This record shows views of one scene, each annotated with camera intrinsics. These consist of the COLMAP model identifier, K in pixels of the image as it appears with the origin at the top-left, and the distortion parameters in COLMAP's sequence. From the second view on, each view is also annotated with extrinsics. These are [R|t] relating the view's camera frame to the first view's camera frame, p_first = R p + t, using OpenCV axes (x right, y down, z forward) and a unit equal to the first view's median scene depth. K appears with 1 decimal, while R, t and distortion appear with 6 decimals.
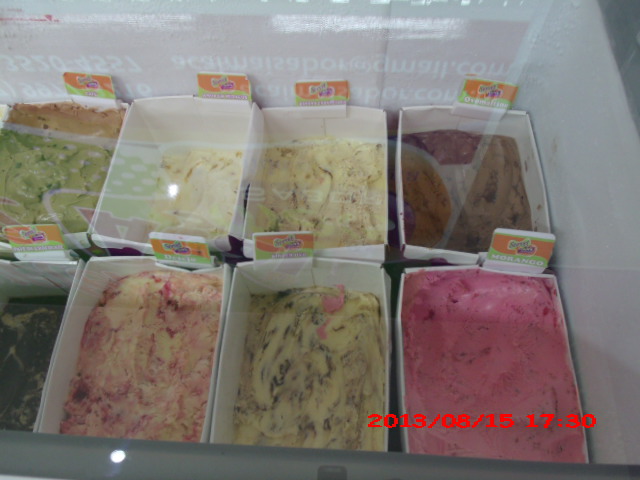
lens RADIAL K [[511.5, 0, 319.4], [0, 511.5, 238.3], [0, 0, 1]] dist [-0.030826, 0.009383]
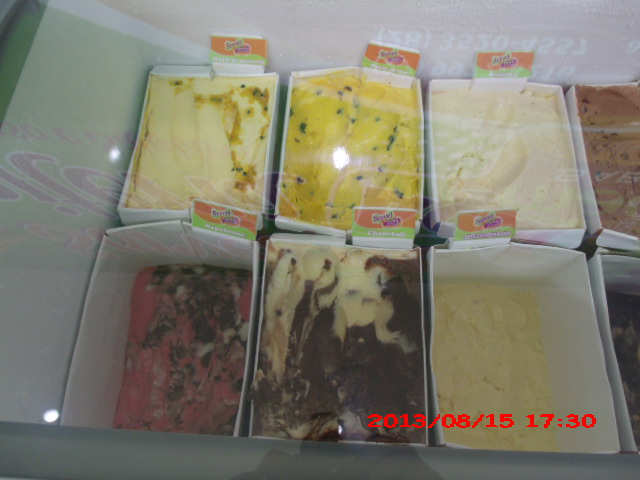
lens RADIAL K [[509.5, 0, 320.0], [0, 509.5, 240.0], [0, 0, 1]] dist [-0.041543, 0.008628]
pose [[0.999631, 0.003408, 0.026936, -1.248801], [-0.005645, 0.996499, 0.083414, -0.069388], [-0.026557, -0.083535, 0.996151, 0.096379]]
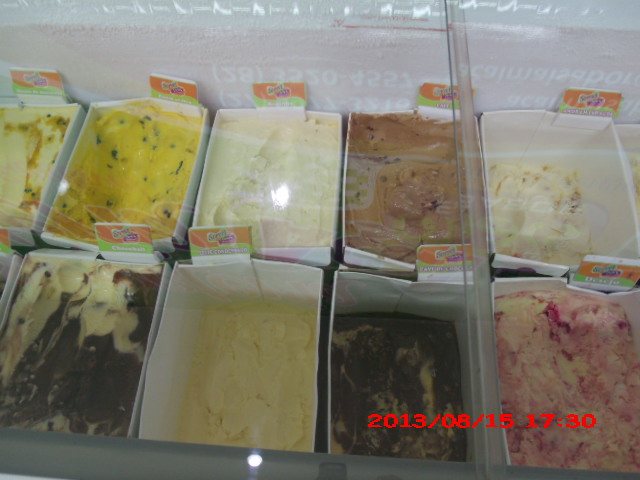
lens RADIAL K [[509.5, 0, 320.0], [0, 509.5, 240.0], [0, 0, 1]] dist [-0.041543, 0.008628]
pose [[0.999869, 0.015037, 0.006040, -0.764845], [-0.015064, 0.999876, 0.004589, -0.032703], [-0.005971, -0.004679, 0.999971, 0.038776]]
